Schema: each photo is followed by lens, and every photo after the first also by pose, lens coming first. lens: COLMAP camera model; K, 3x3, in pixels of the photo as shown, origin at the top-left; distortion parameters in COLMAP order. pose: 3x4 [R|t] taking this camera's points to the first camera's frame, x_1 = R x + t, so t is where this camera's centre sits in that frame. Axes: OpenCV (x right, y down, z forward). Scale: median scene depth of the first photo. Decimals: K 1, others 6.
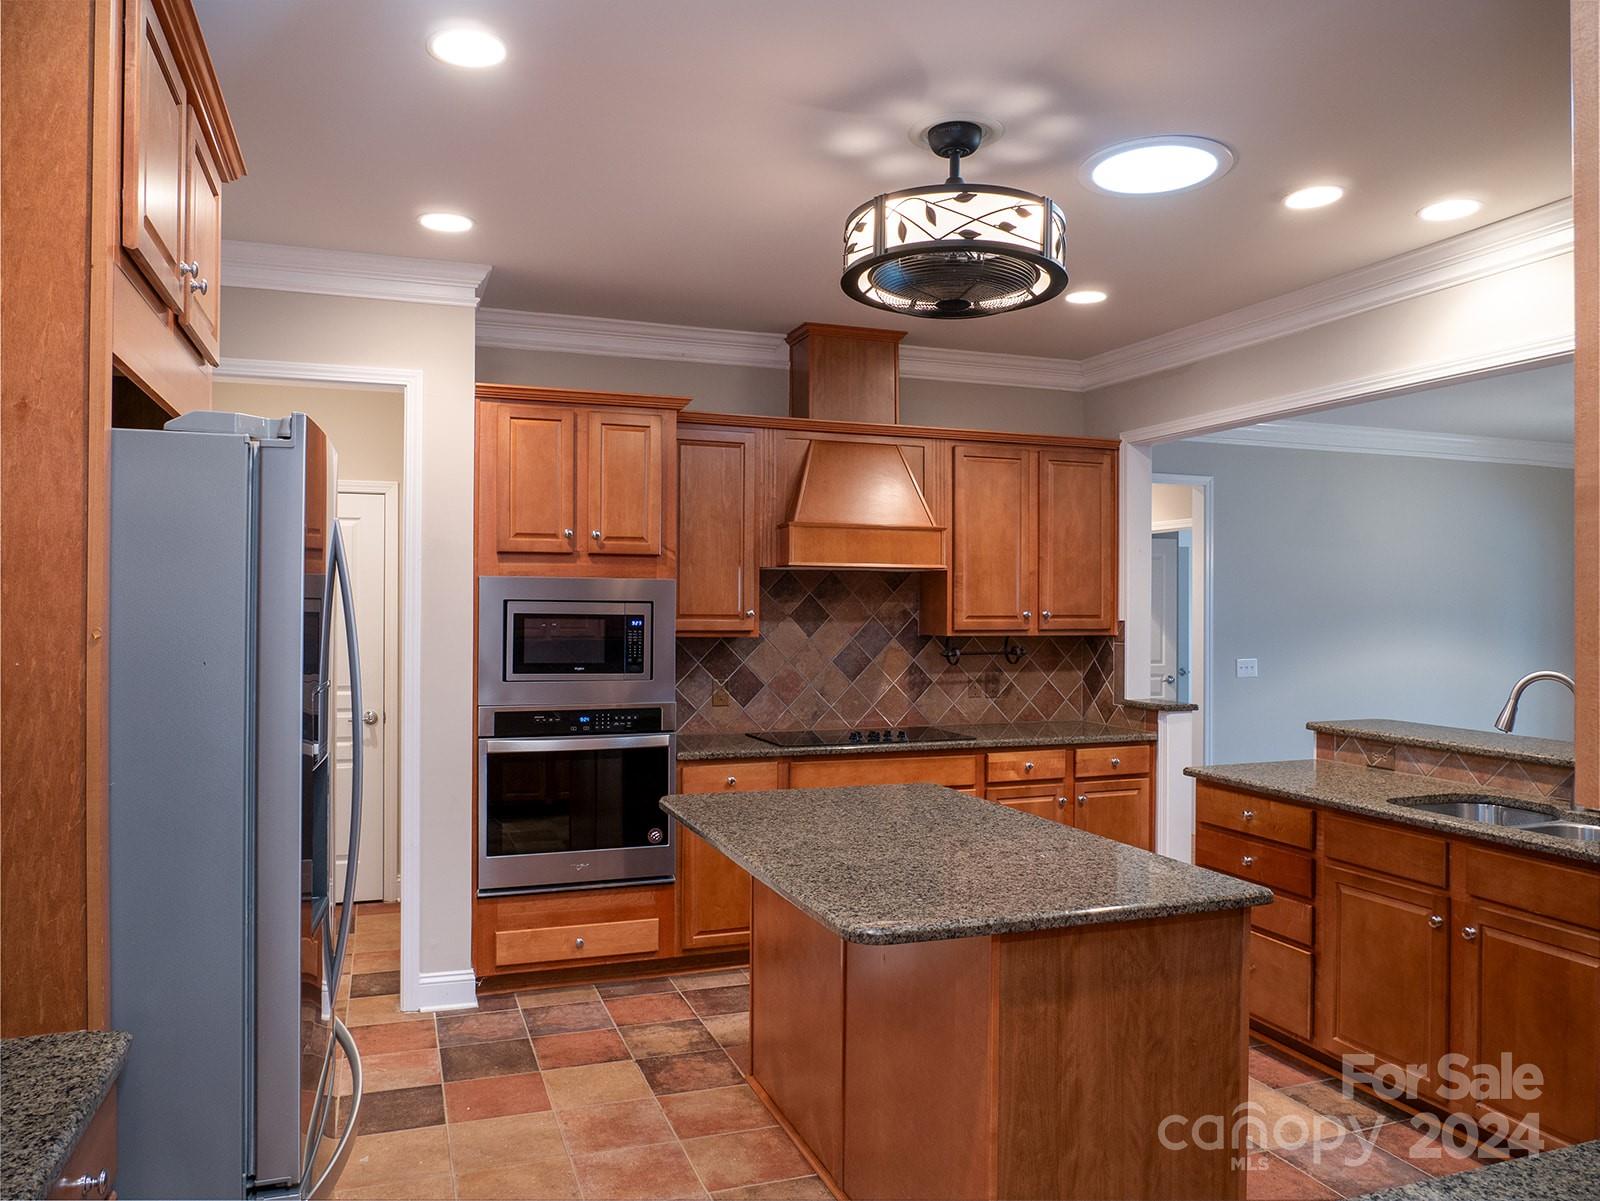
lens RADIAL K [[1150.6, 0, 800.0], [0, 1150.6, 600.5], [0, 0, 1]] dist [-0.026430, -0.000277]
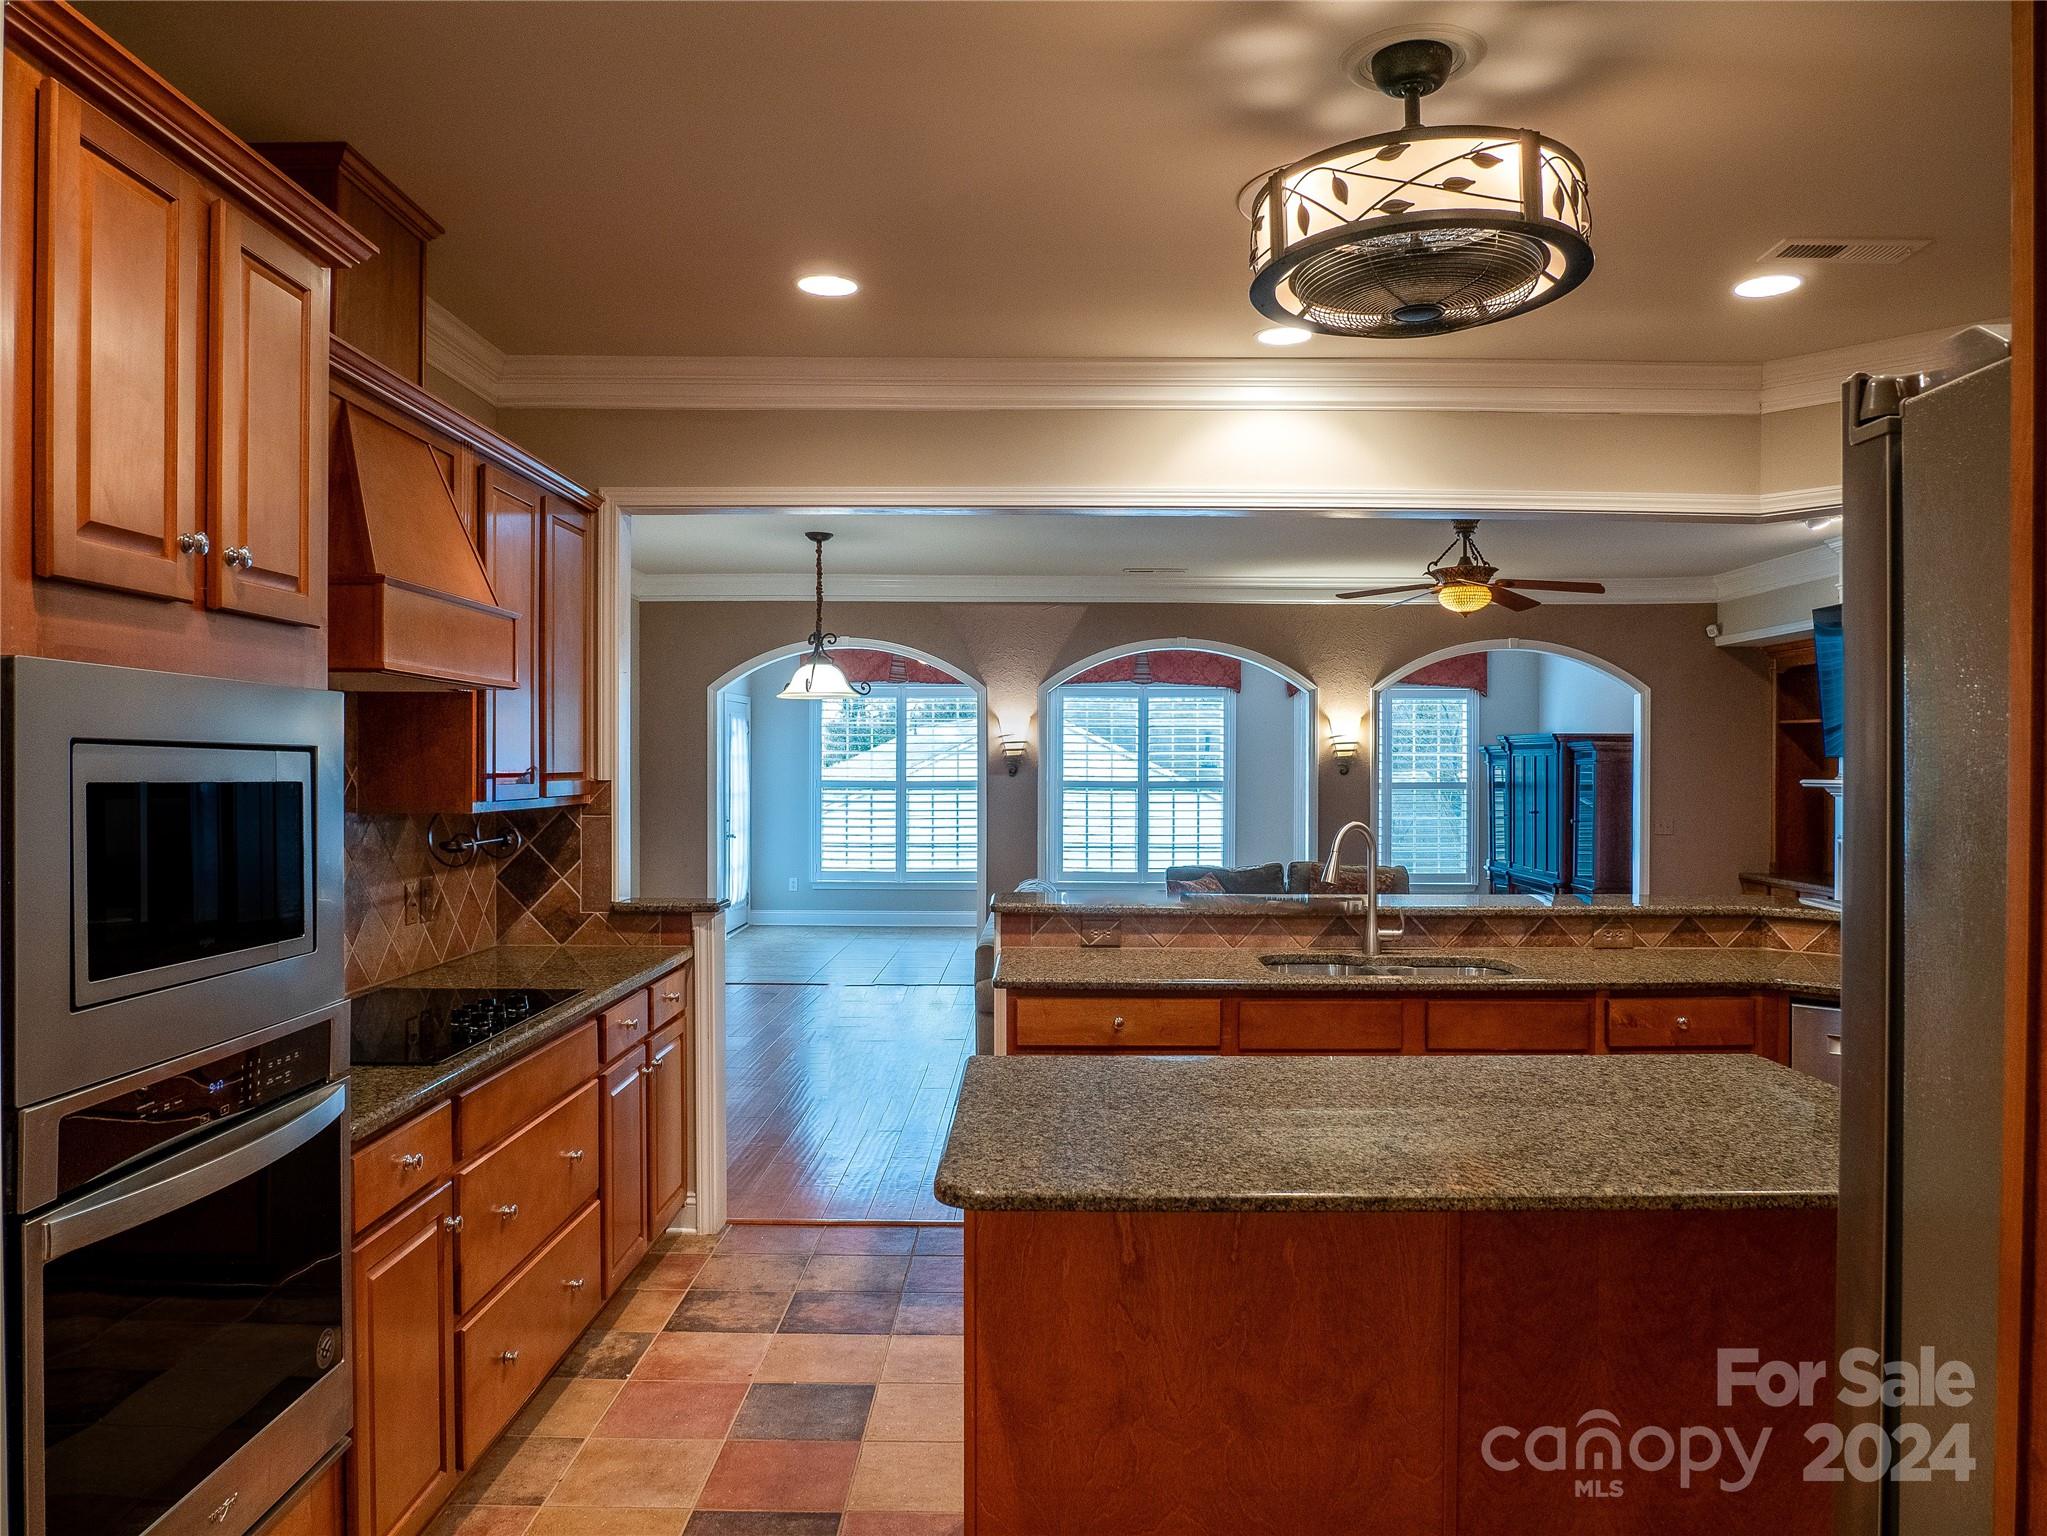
lens RADIAL K [[1472.0, 0, 1023.5], [0, 1472.0, 768.0], [0, 0, 1]] dist [-0.026430, -0.000277]
pose [[0.339728, -0.006194, 0.940503, -0.526793], [-0.007303, 0.999931, 0.009223, 0.001666], [-0.940495, -0.010002, 0.339659, 0.638283]]
